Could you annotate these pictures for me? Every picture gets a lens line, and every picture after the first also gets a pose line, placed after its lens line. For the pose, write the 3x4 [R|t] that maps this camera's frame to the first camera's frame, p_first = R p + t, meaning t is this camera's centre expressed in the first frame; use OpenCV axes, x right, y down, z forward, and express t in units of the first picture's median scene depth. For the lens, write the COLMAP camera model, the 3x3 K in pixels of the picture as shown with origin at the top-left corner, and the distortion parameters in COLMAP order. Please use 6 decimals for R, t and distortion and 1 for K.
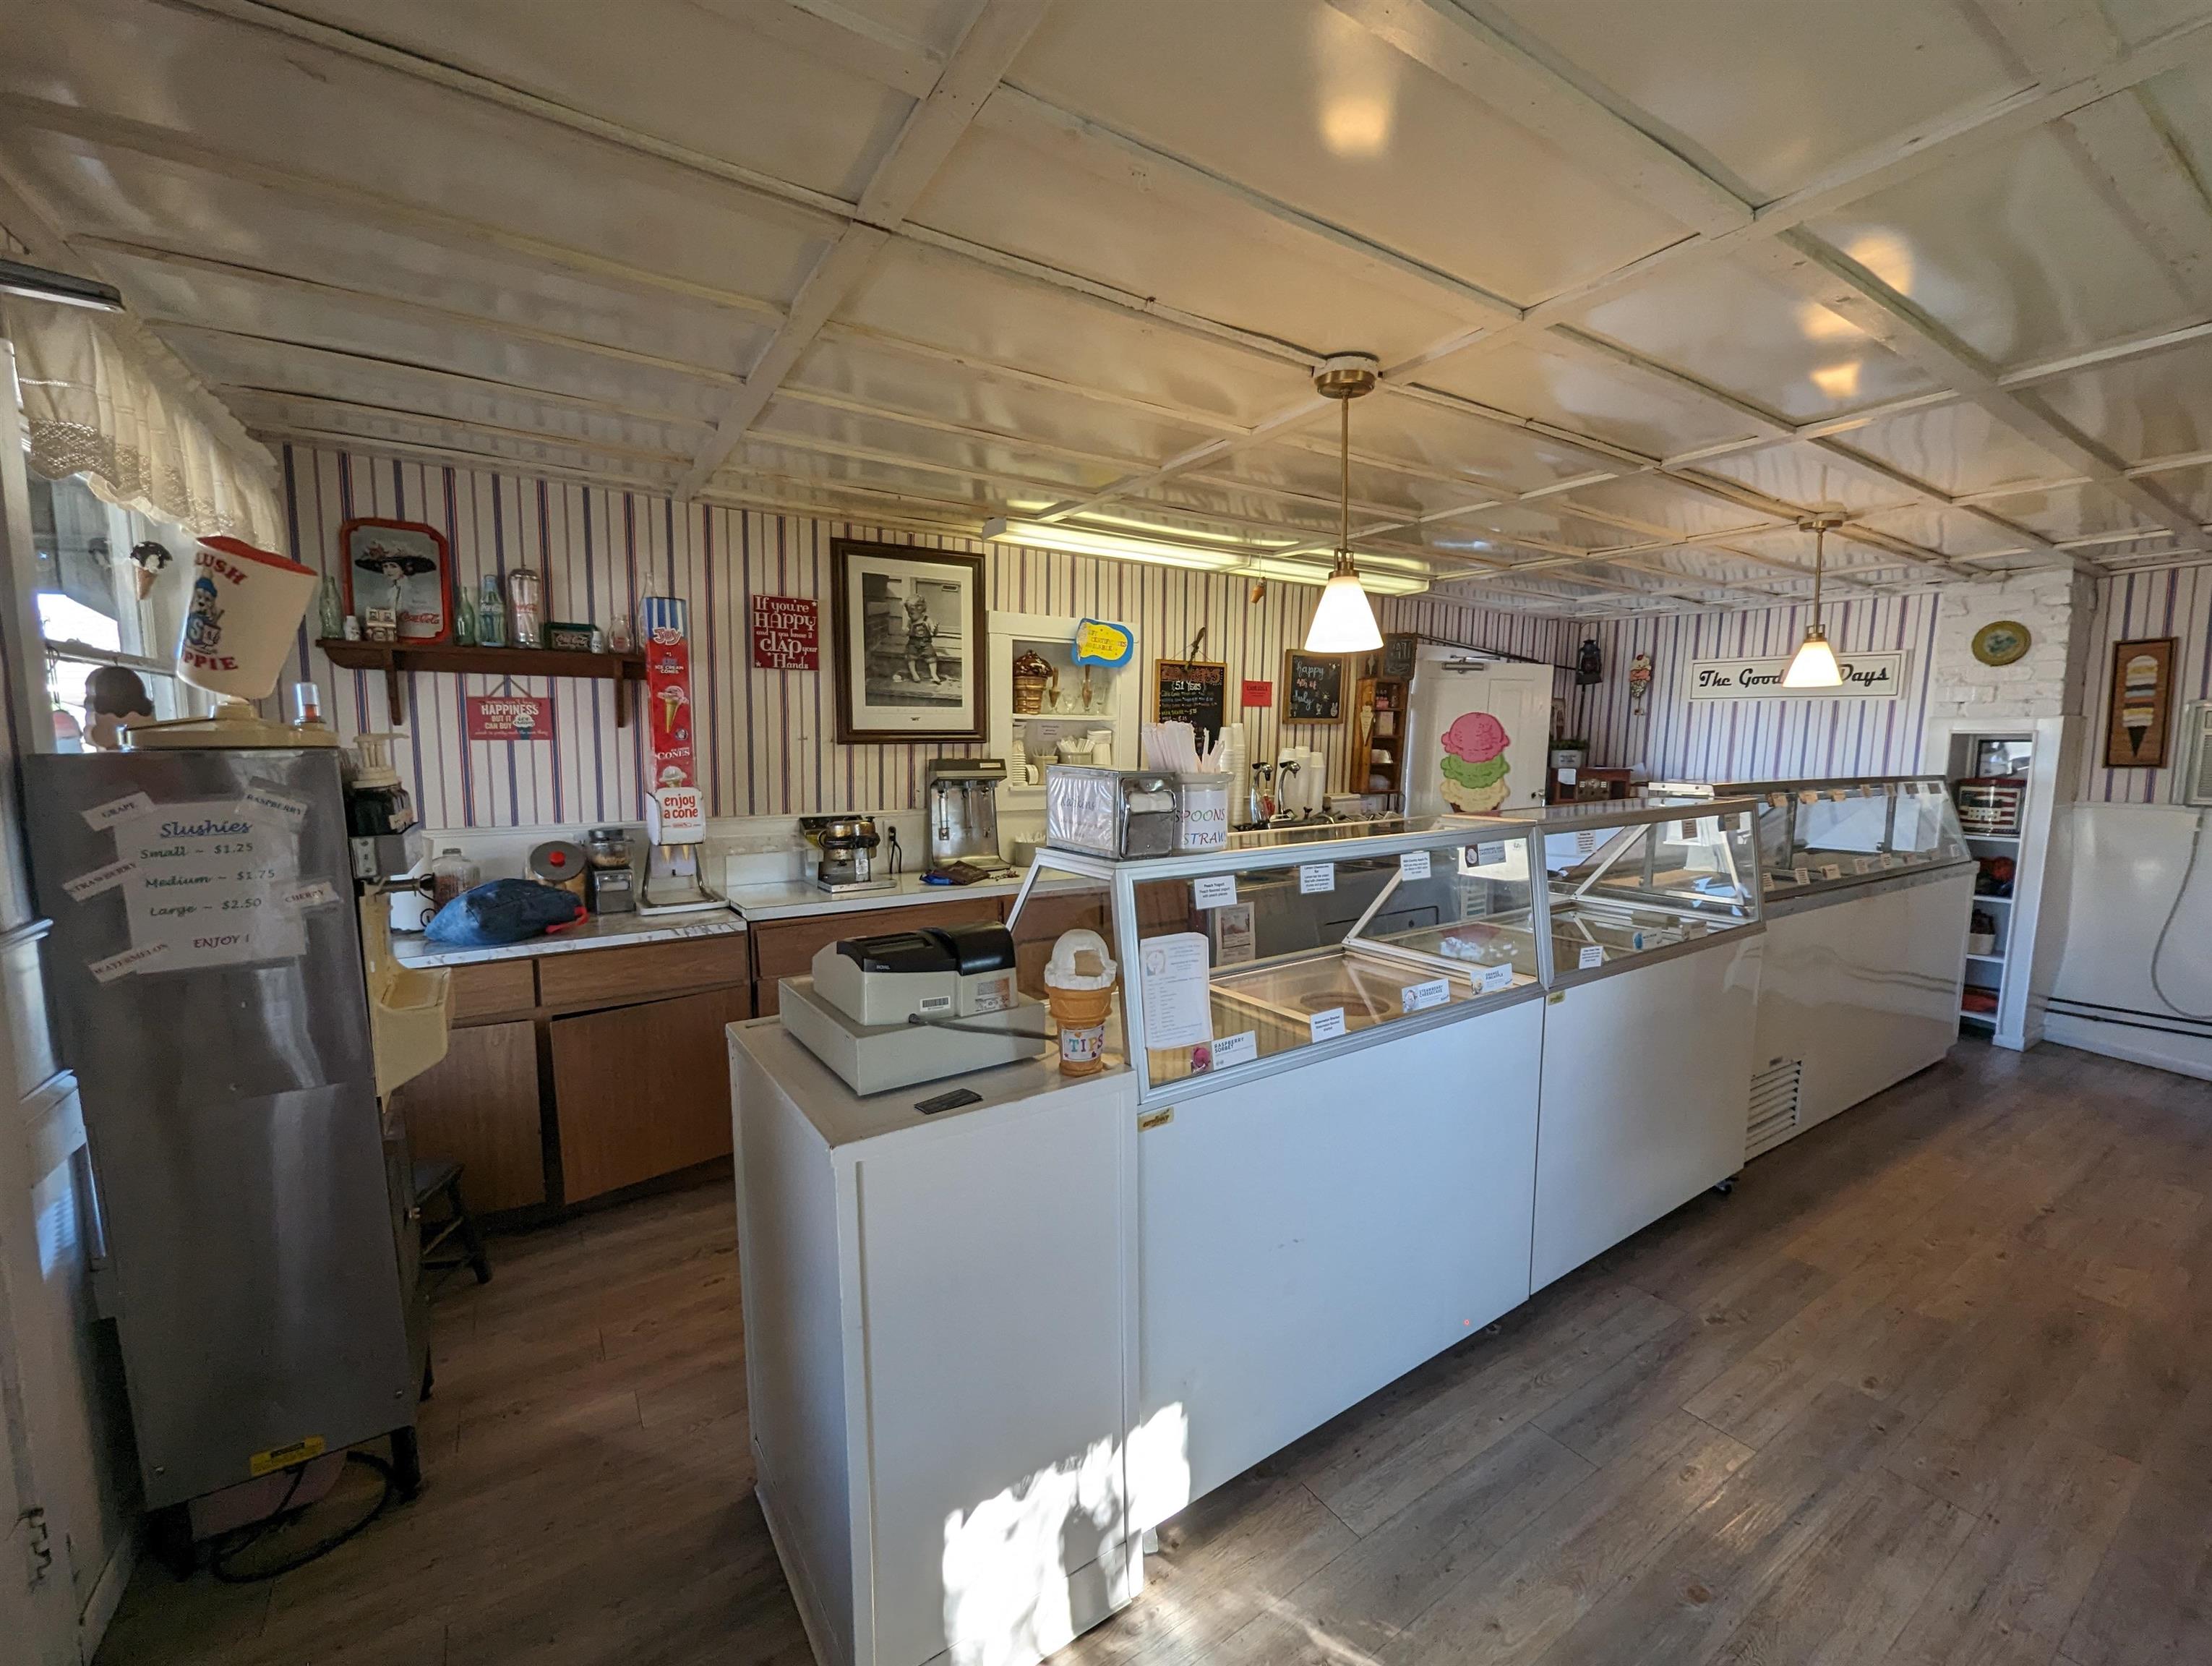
lens RADIAL K [[926.5, 0, 1109.4], [0, 926.5, 840.6], [0, 0, 1]] dist [-0.001471, 0.000130]
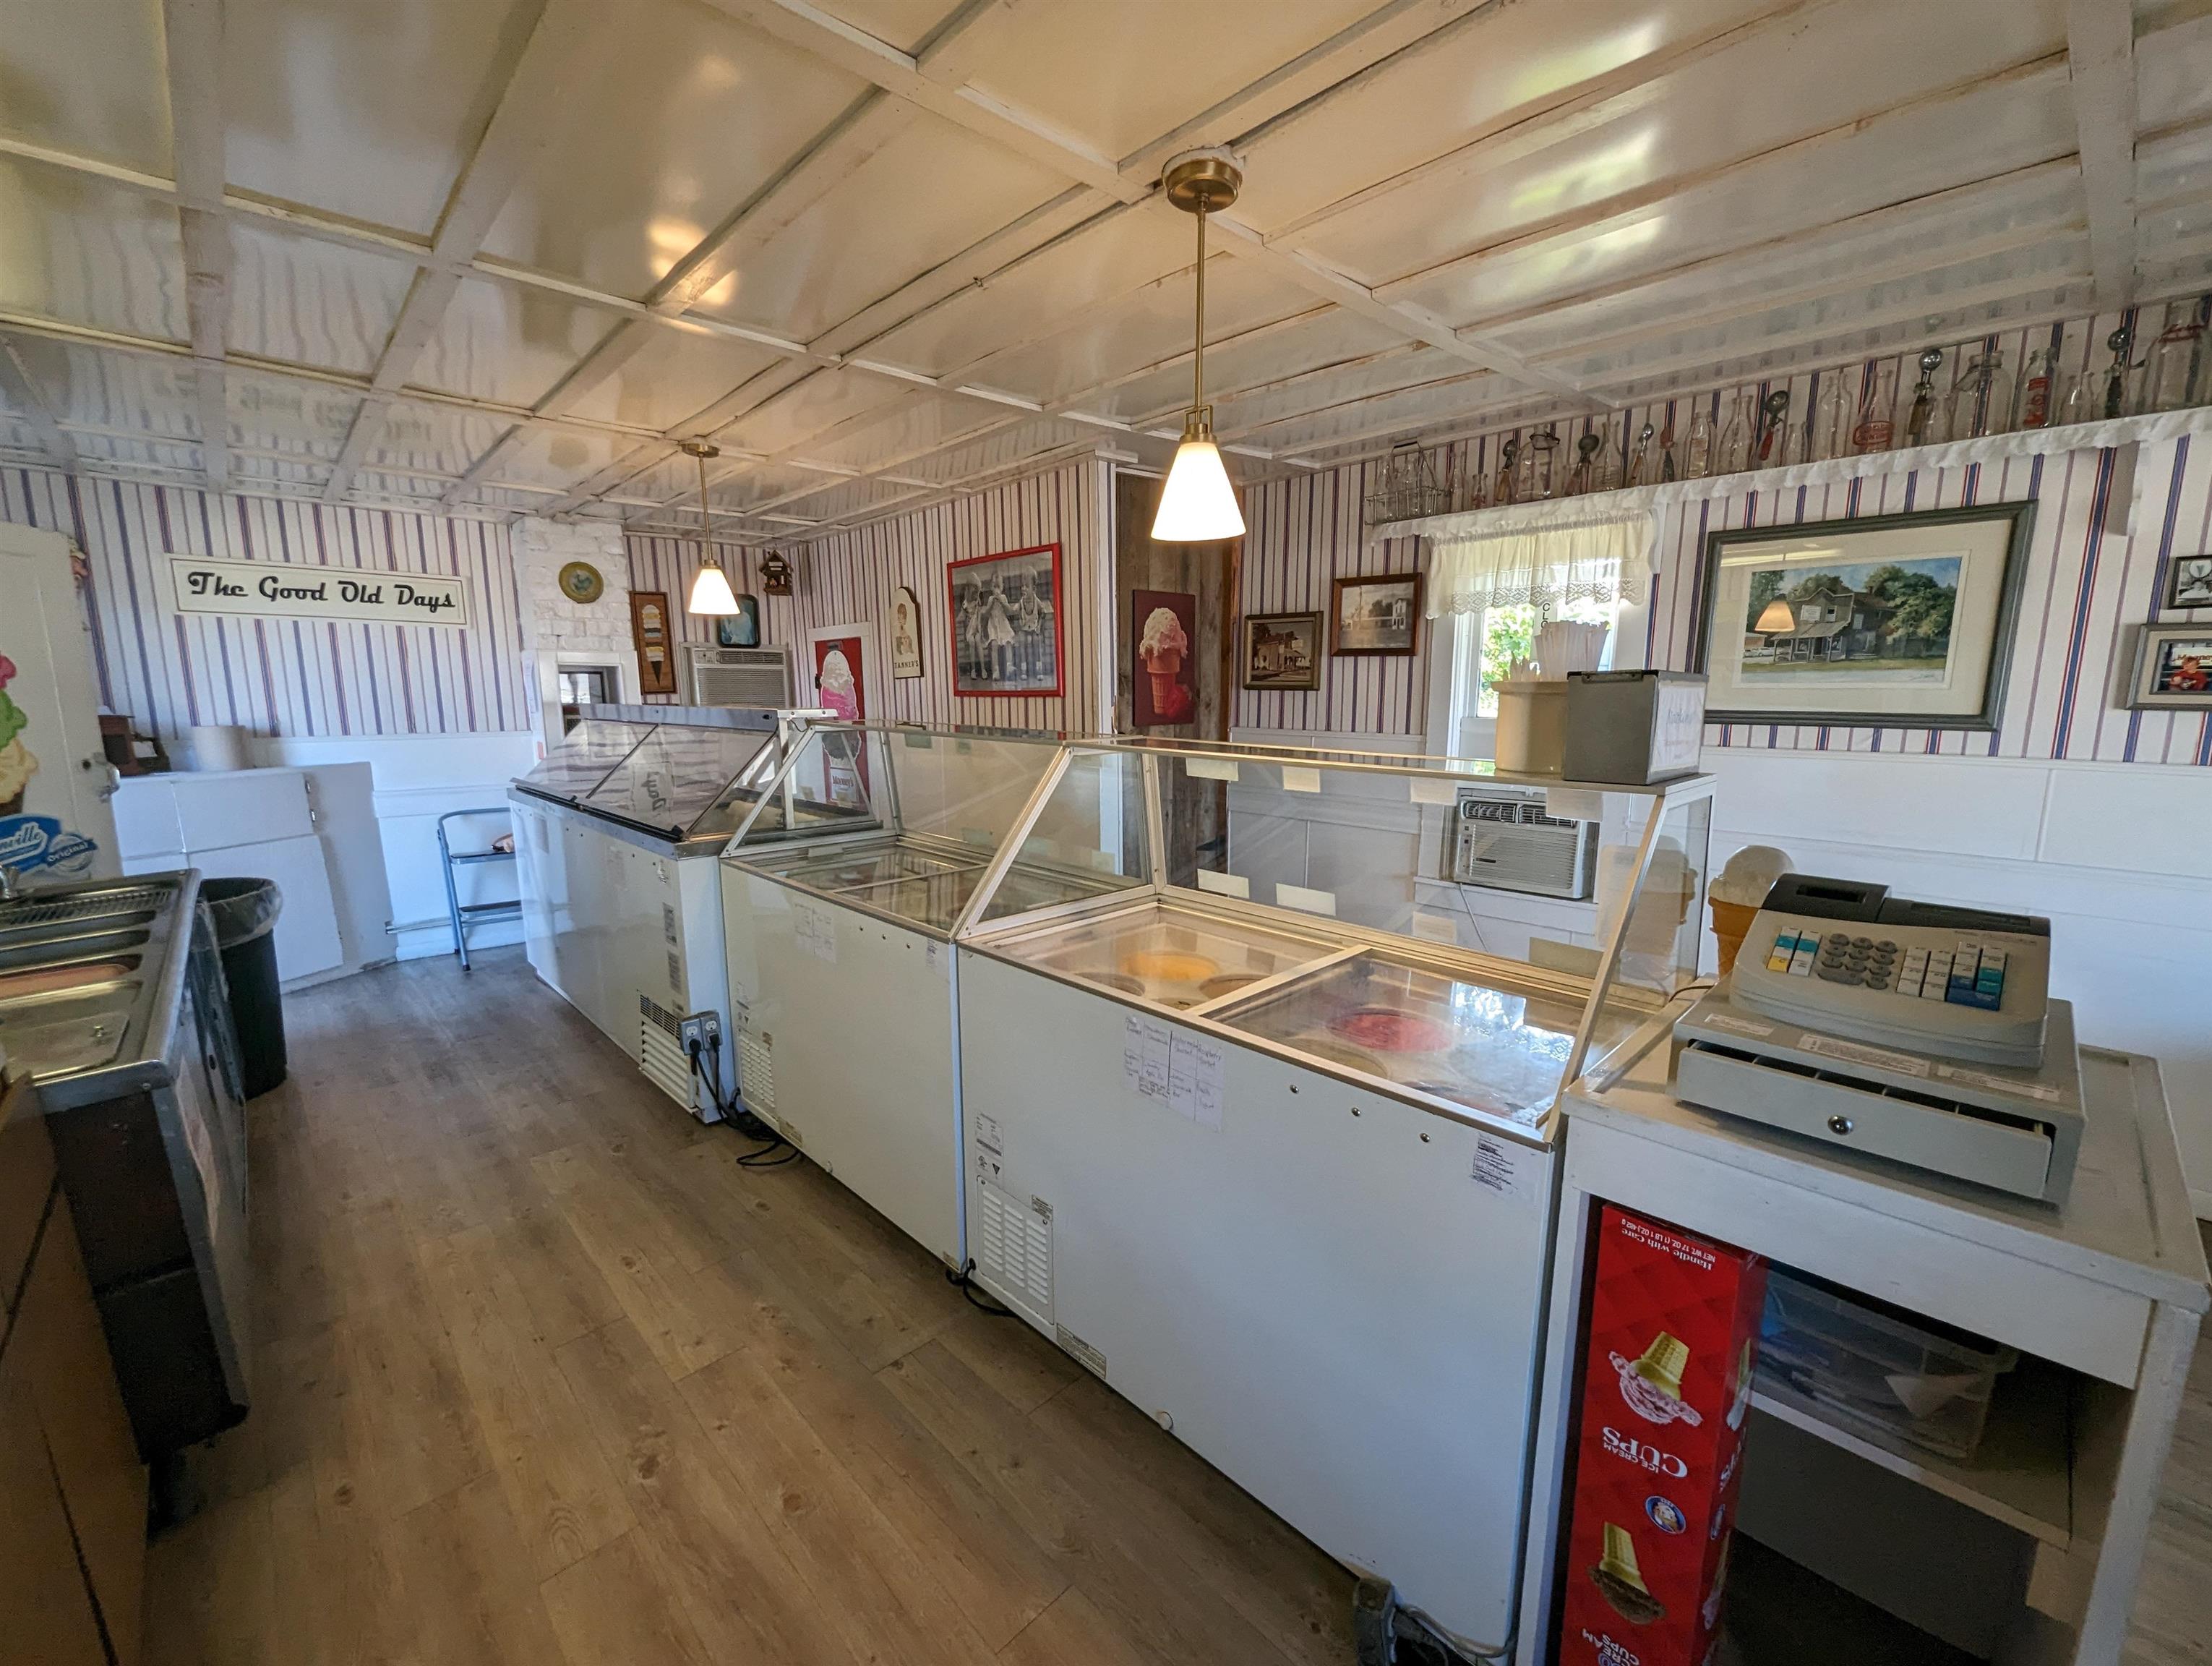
lens RADIAL K [[926.0, 0, 1104.4], [0, 926.0, 849.0], [0, 0, 1]] dist [0.001240, 0.000049]
pose [[-0.174369, -0.176337, 0.968762, -0.305984], [0.108503, 0.974402, 0.196894, -0.059934], [-0.978684, 0.139446, -0.150772, 0.674786]]
